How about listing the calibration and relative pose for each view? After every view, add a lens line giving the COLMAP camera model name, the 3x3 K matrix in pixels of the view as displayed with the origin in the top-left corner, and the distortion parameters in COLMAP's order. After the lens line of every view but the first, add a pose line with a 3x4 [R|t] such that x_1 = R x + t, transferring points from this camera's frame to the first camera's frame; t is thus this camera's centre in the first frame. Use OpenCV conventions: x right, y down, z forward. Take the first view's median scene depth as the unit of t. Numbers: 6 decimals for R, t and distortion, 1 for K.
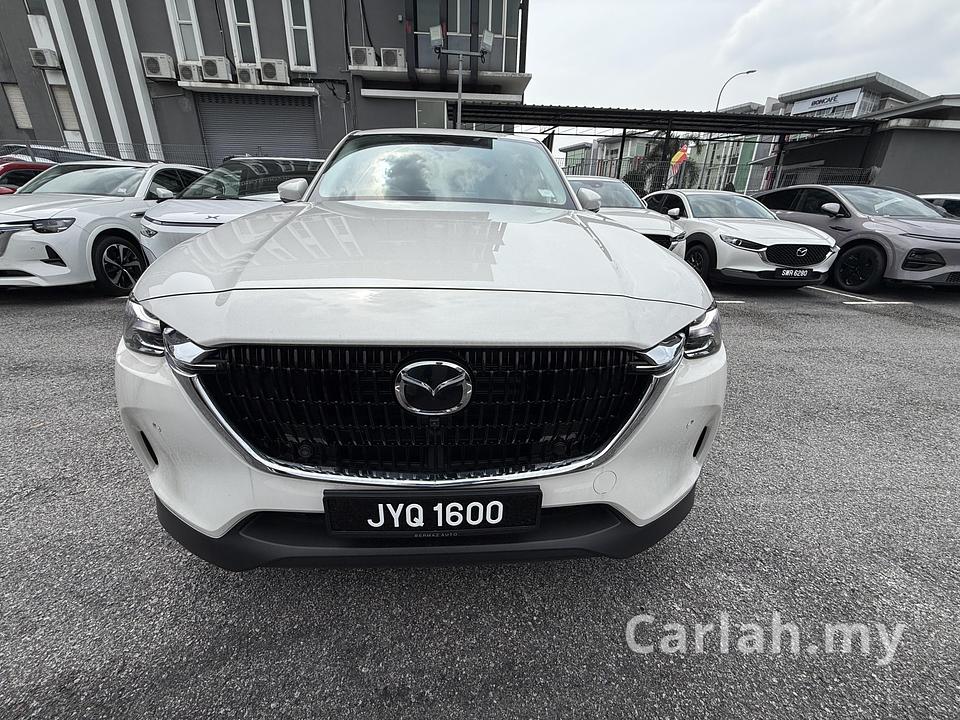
lens RADIAL K [[382.8, 0, 477.4], [0, 382.8, 358.5], [0, 0, 1]] dist [0.008709, -0.000894]
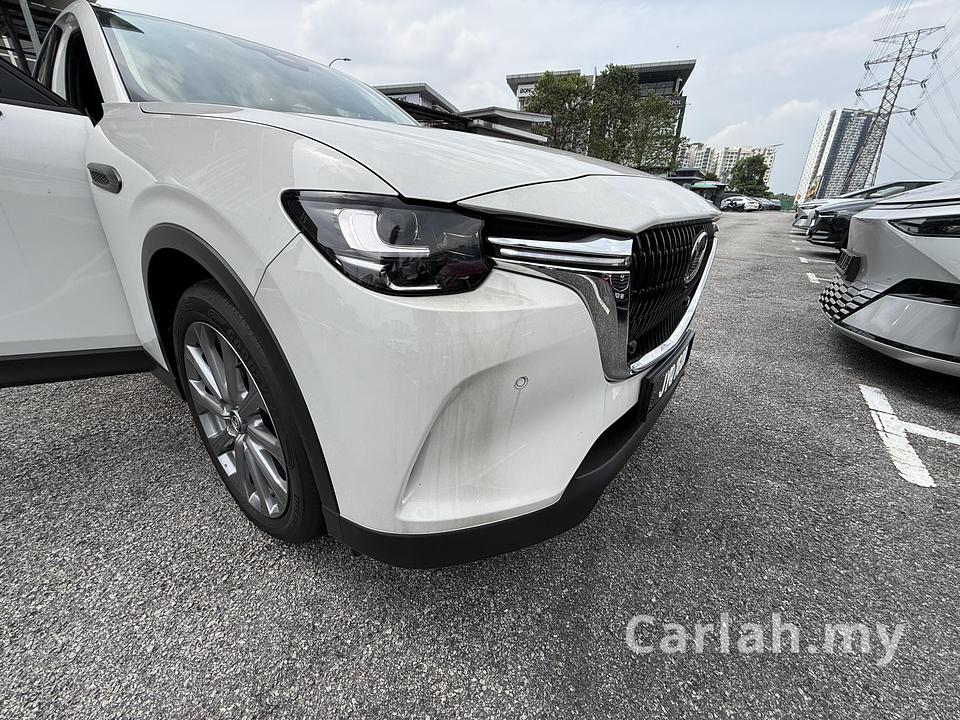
lens RADIAL K [[382.8, 0, 478.9], [0, 382.8, 359.3], [0, 0, 1]] dist [0.008709, -0.000894]
pose [[0.658010, -0.297533, 0.691735, -1.113203], [0.263130, 0.951569, 0.158993, 0.007078], [-0.705539, 0.077397, 0.704432, 0.461257]]
